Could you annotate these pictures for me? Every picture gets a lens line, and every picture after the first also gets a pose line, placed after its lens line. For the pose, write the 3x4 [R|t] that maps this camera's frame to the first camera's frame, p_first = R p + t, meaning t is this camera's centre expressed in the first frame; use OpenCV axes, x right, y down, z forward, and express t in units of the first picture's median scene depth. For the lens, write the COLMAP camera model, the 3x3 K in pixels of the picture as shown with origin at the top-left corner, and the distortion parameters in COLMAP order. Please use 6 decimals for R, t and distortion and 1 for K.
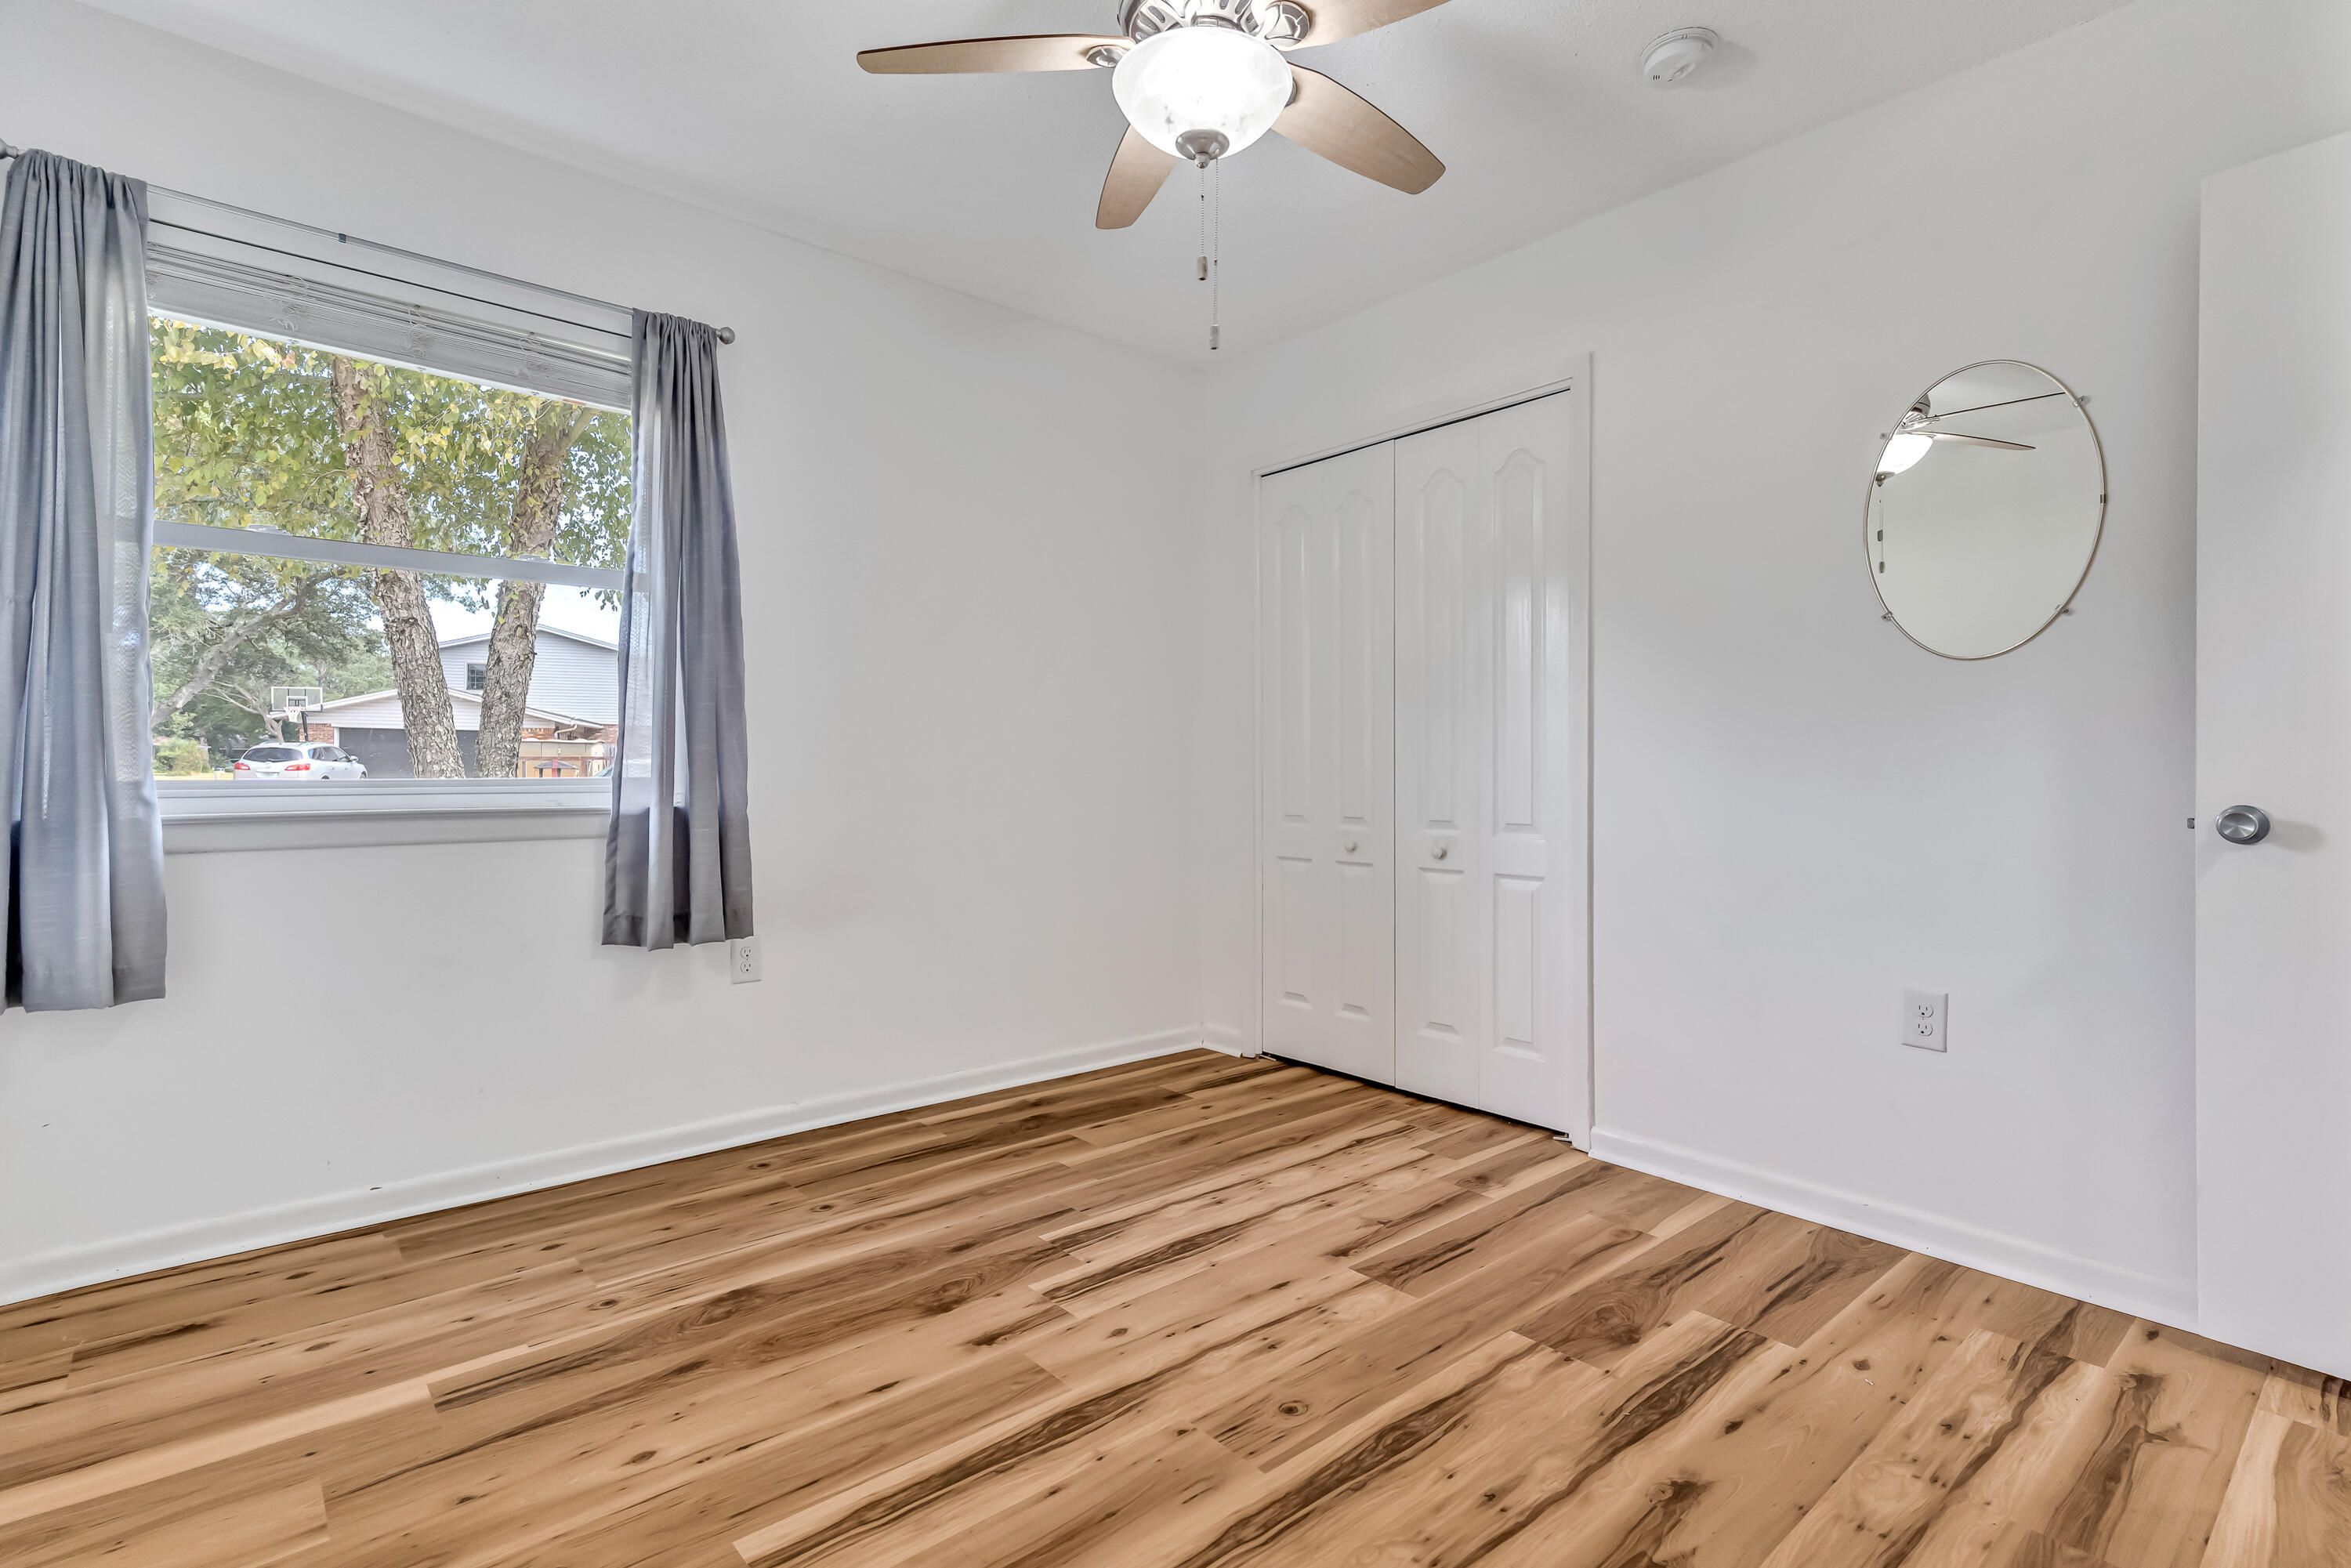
lens RADIAL K [[1104.0, 0, 1170.2], [0, 1104.0, 771.6], [0, 0, 1]] dist [0.013526, 0.000513]
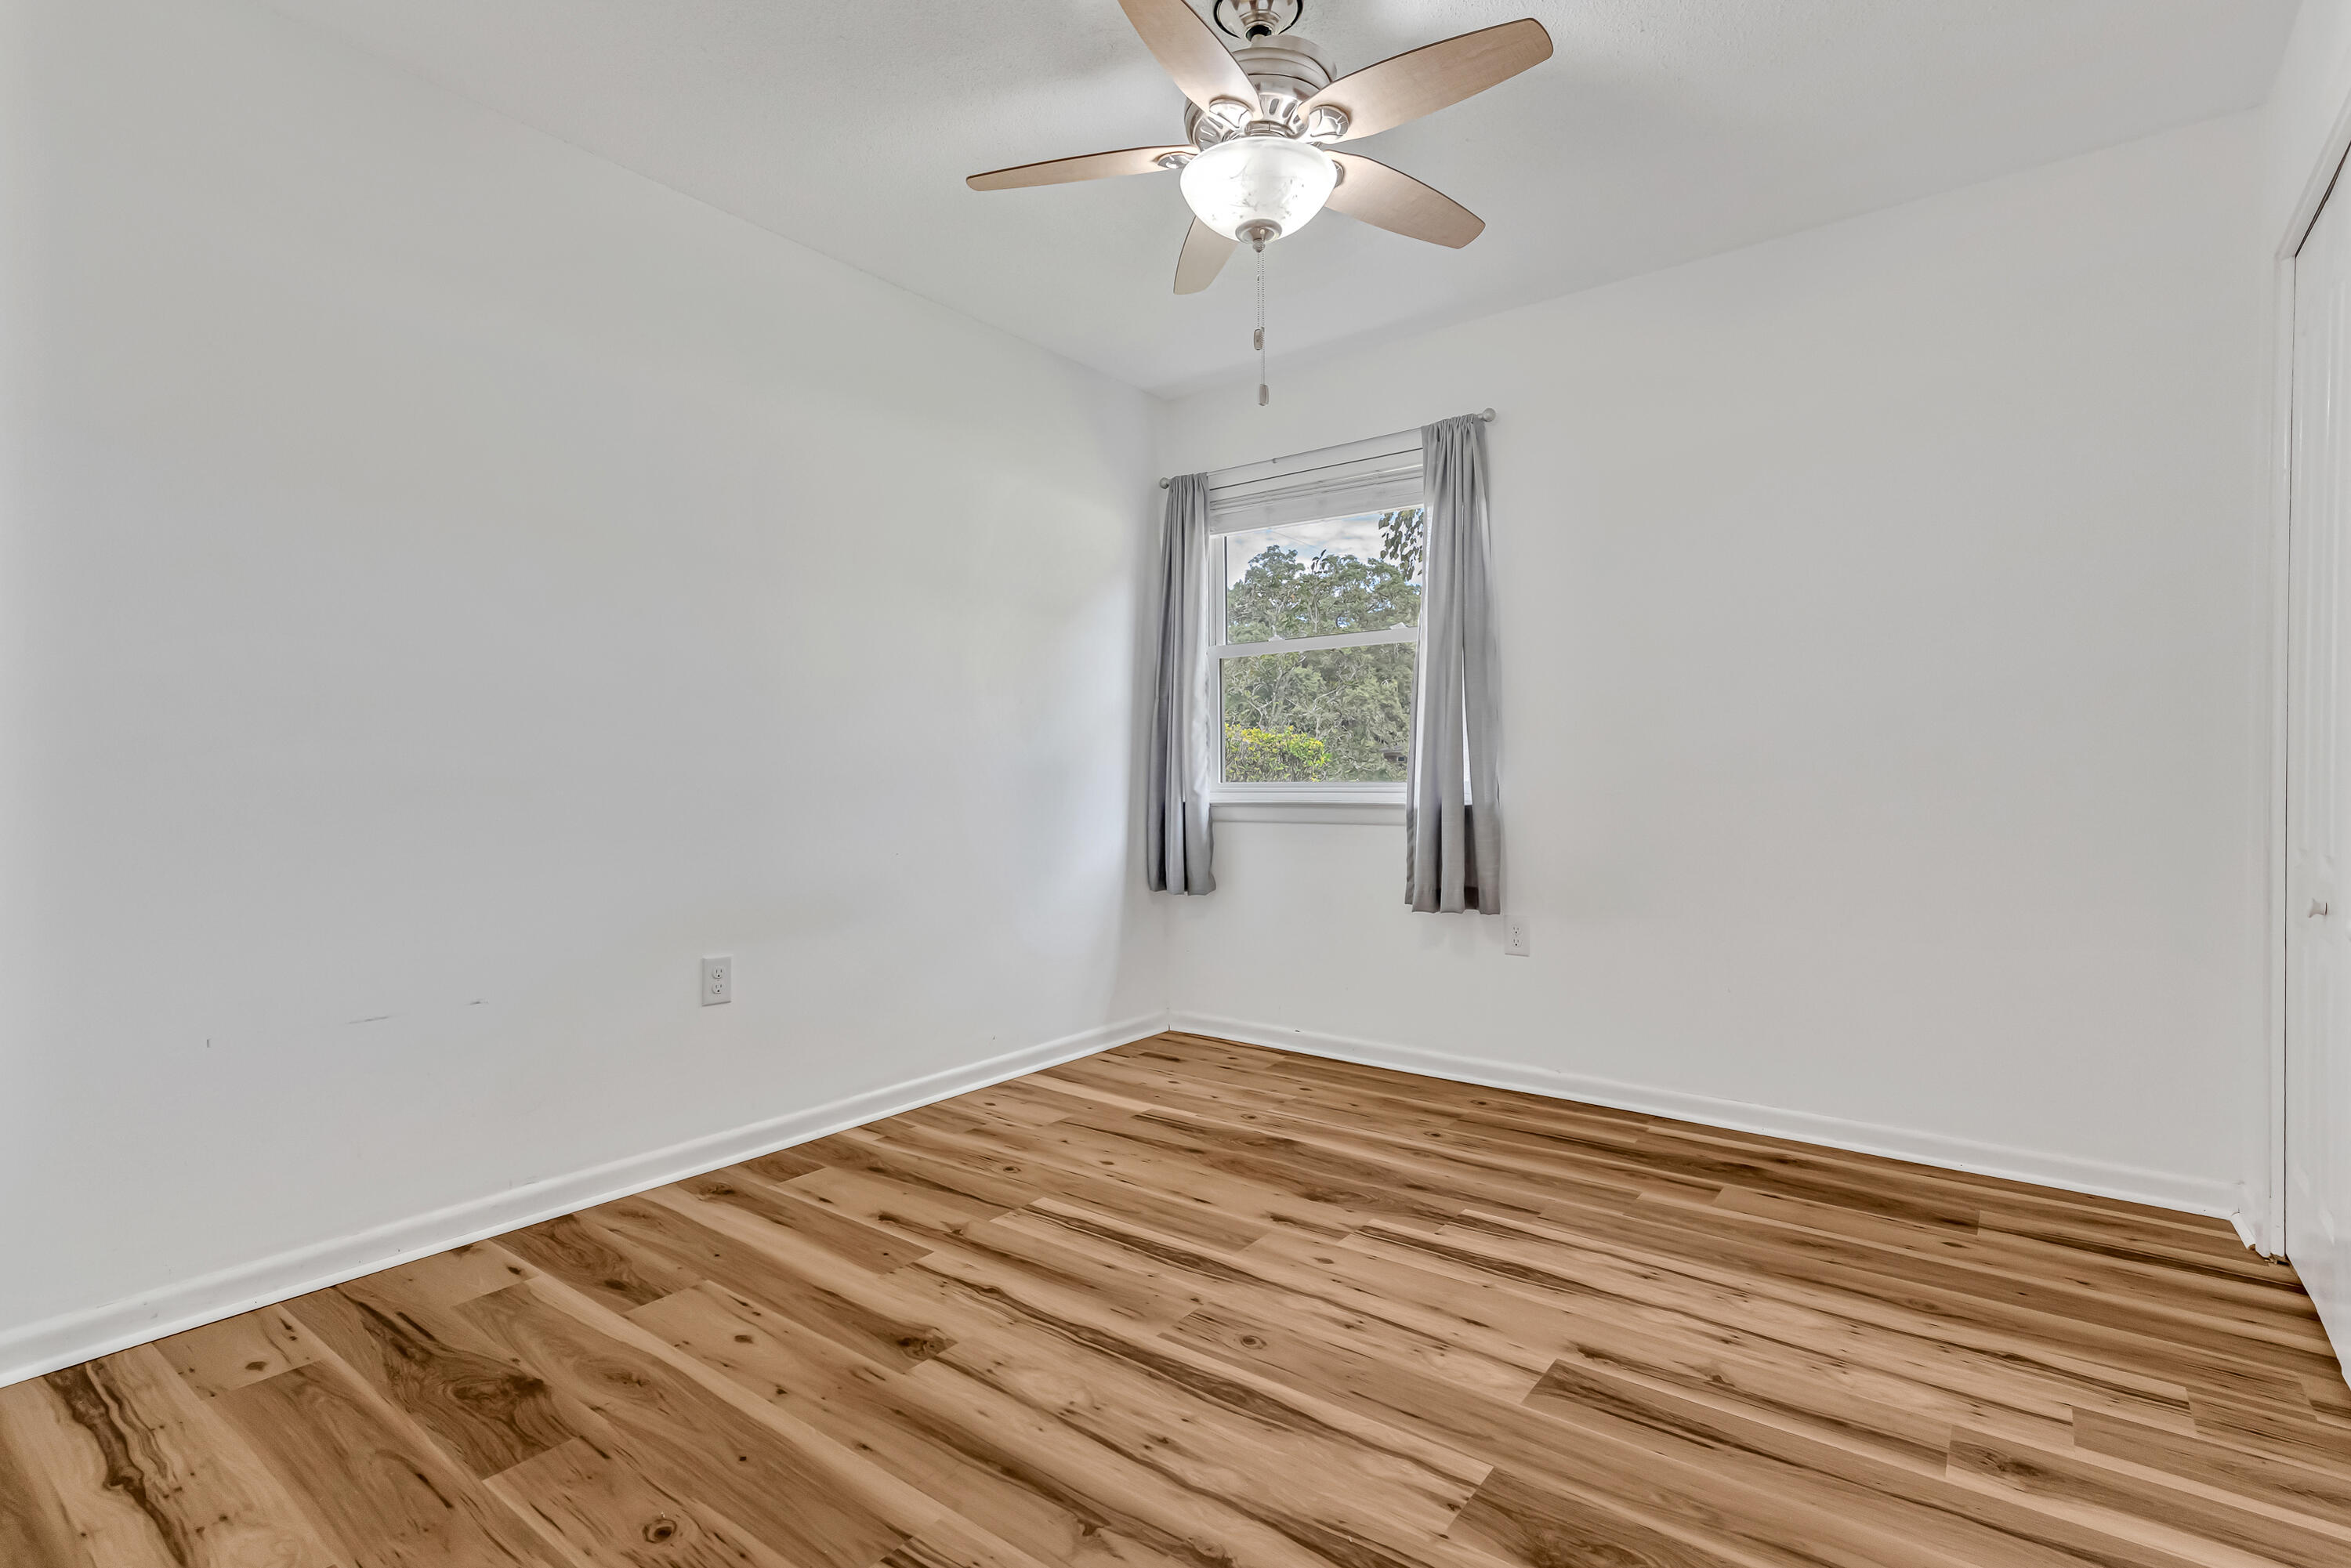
lens RADIAL K [[1077.4, 0, 1173.6], [0, 1077.4, 799.1], [0, 0, 1]] dist [0.016753, 0.000216]
pose [[0.223304, 0.016324, -0.974612, 0.804175], [0.003796, 0.999838, 0.017616, 0.002656], [0.974742, -0.007634, 0.223205, 0.475035]]
